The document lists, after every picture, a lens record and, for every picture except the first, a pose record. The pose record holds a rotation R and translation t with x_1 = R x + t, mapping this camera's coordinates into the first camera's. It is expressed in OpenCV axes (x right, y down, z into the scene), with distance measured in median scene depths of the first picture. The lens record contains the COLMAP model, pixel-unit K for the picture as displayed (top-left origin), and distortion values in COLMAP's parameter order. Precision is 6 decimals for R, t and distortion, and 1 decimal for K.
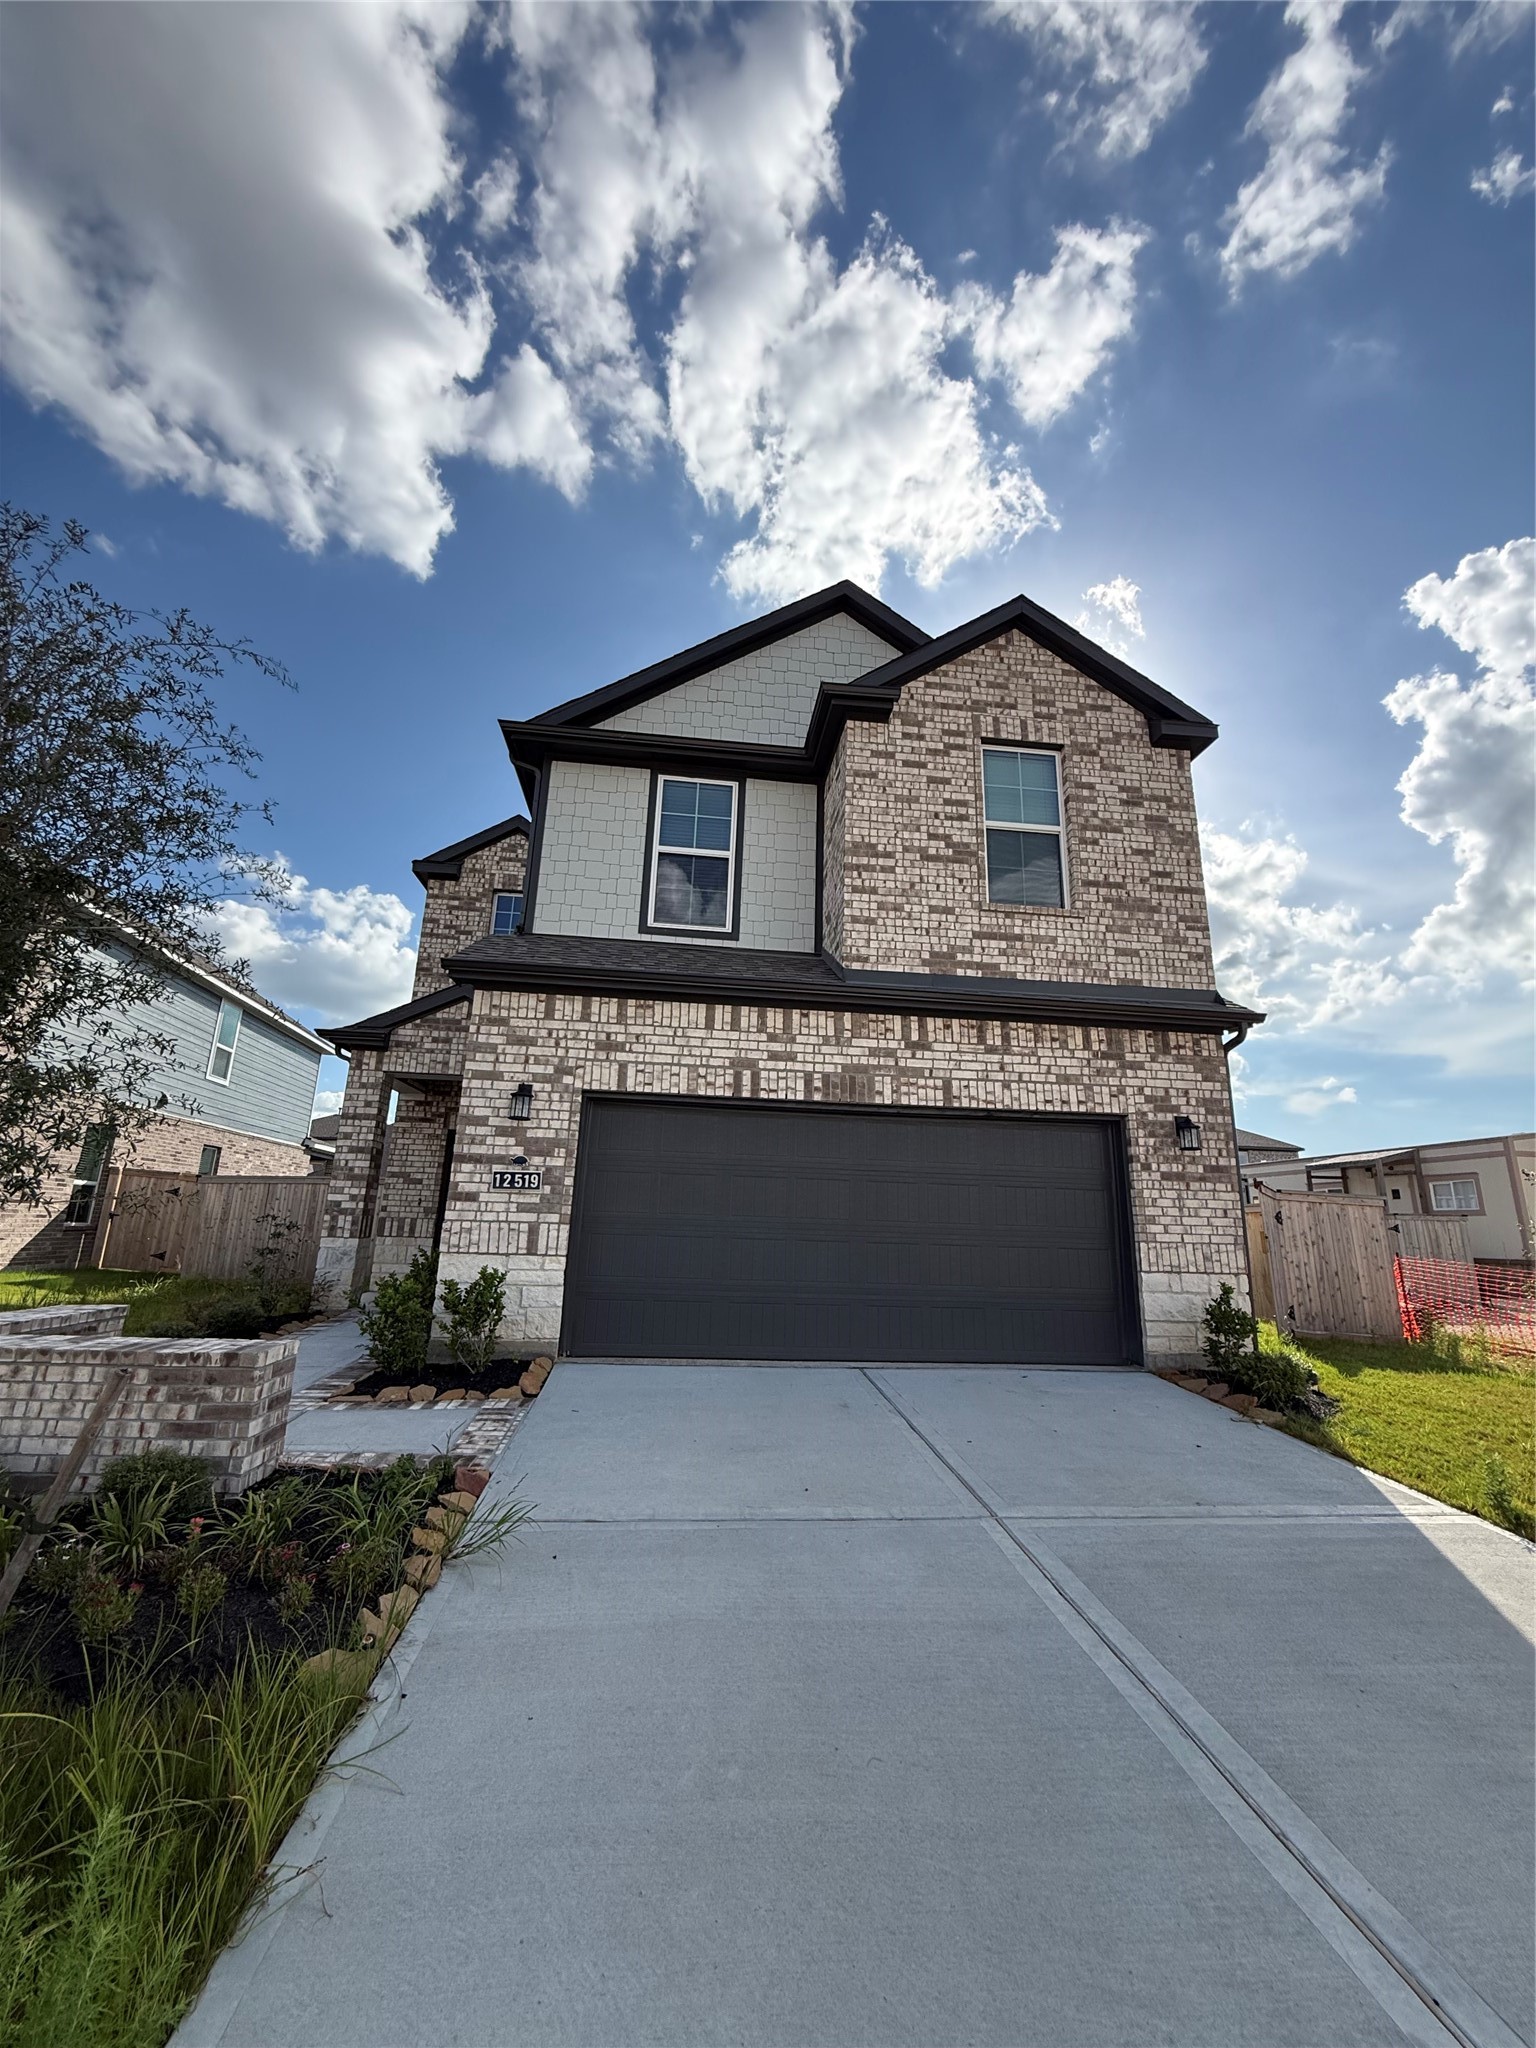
lens RADIAL K [[821.0, 0, 769.2], [0, 821.0, 1019.0], [0, 0, 1]] dist [0.000269, -0.000347]
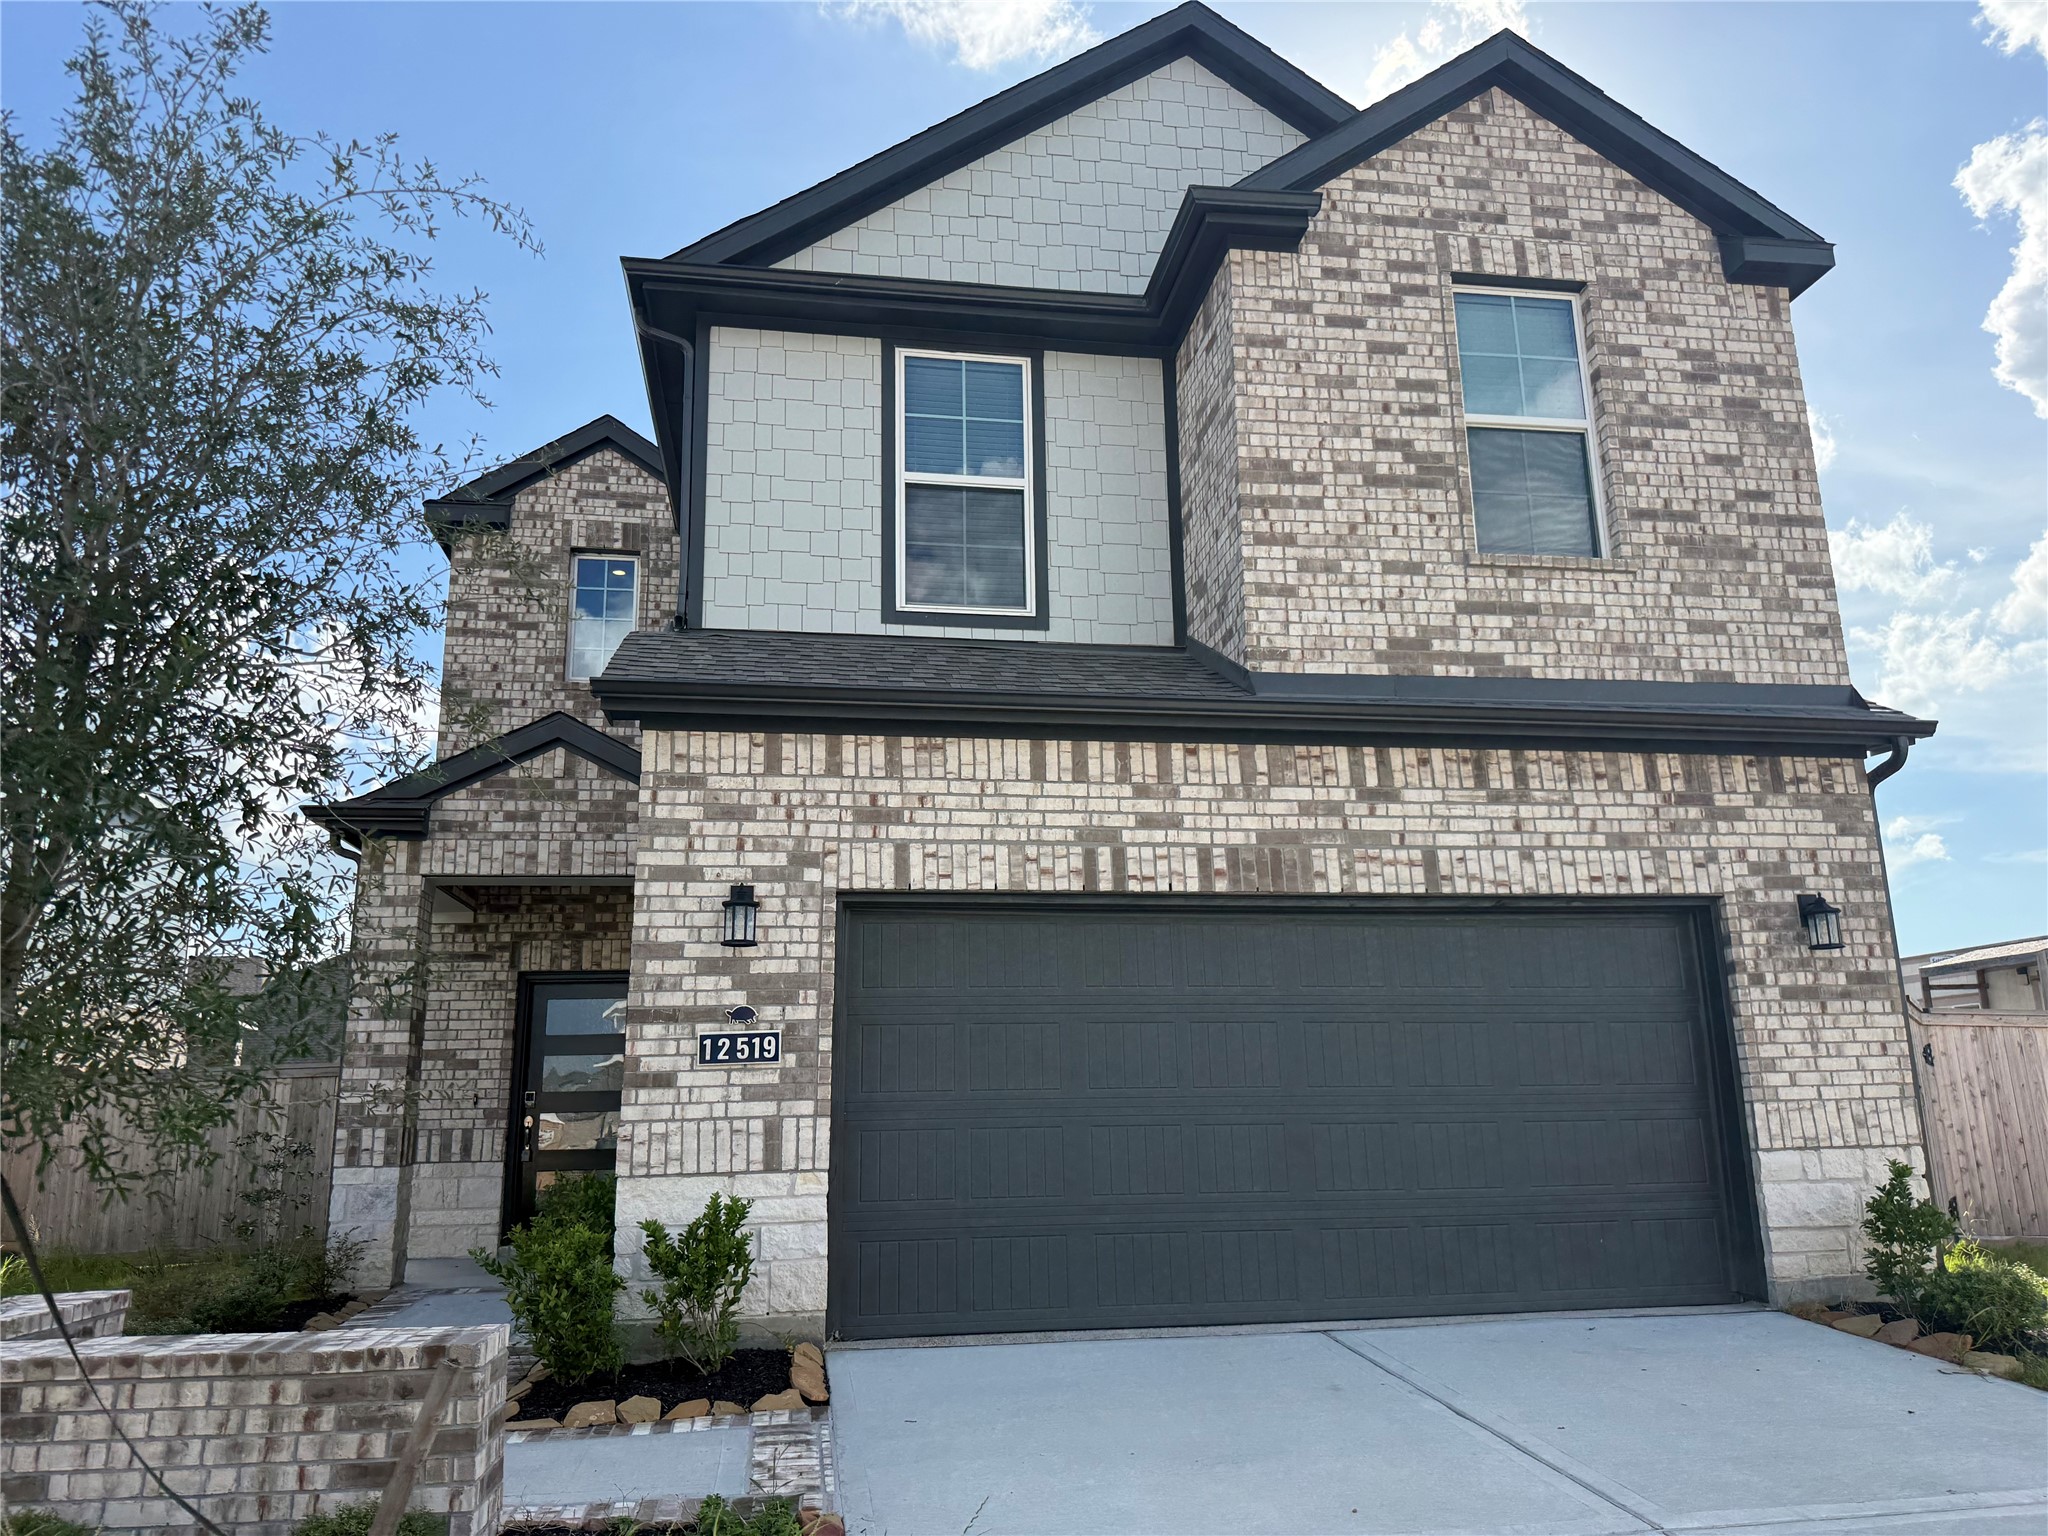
lens RADIAL K [[1448.8, 0, 1013.0], [0, 1448.8, 777.2], [0, 0, 1]] dist [0.086466, -0.140406]
pose [[0.997767, -0.037903, 0.054994, -0.142611], [0.036946, 0.999149, 0.018325, -0.009993], [-0.055642, -0.016252, 0.998319, -0.053811]]
